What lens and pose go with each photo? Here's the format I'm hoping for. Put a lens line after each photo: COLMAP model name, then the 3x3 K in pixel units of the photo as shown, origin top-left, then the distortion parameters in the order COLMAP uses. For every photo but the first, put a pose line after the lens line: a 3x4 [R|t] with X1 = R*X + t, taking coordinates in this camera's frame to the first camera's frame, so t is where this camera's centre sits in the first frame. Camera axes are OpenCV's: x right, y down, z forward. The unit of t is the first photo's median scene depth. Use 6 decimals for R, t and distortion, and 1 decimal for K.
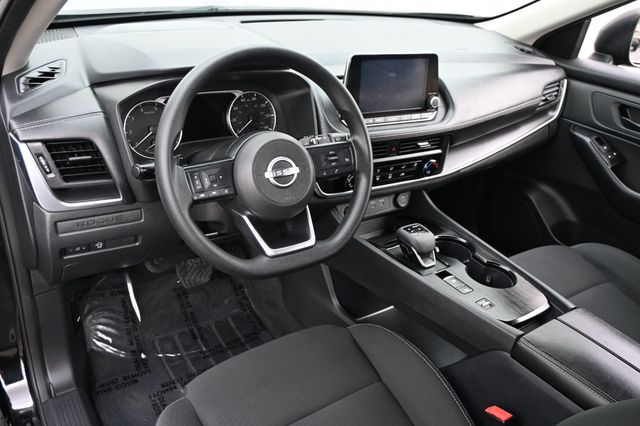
lens RADIAL K [[531.2, 0, 320.1], [0, 531.2, 210.8], [0, 0, 1]] dist [-0.004891, -0.006434]
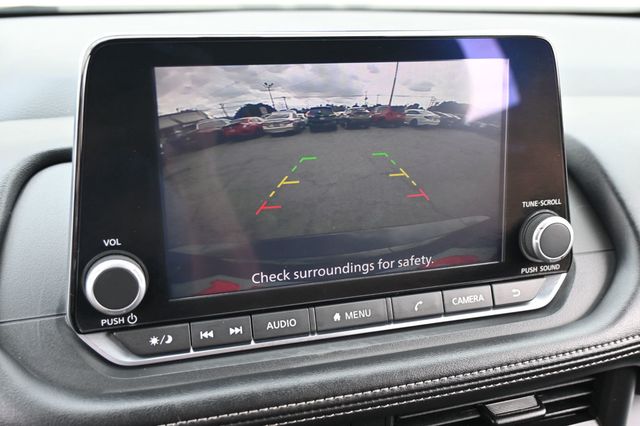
lens RADIAL K [[681.0, 0, 320.3], [0, 681.0, 210.2], [0, 0, 1]] dist [-0.036632, 0.000000]
pose [[0.968867, -0.011789, -0.247300, 0.242912], [-0.032828, 0.983929, -0.175516, -0.204238], [0.245395, 0.178170, 0.952910, 0.870024]]
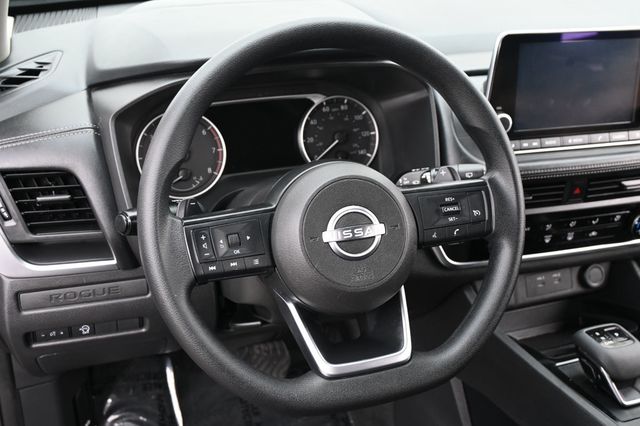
lens RADIAL K [[727.5, 0, 320.6], [0, 727.5, 209.7], [0, 0, 1]] dist [0.006901, 0.000000]
pose [[0.968637, 0.033860, -0.246164, 0.078698], [-0.049527, 0.997103, -0.057733, -0.043797], [0.243496, 0.068114, 0.967507, 0.188048]]
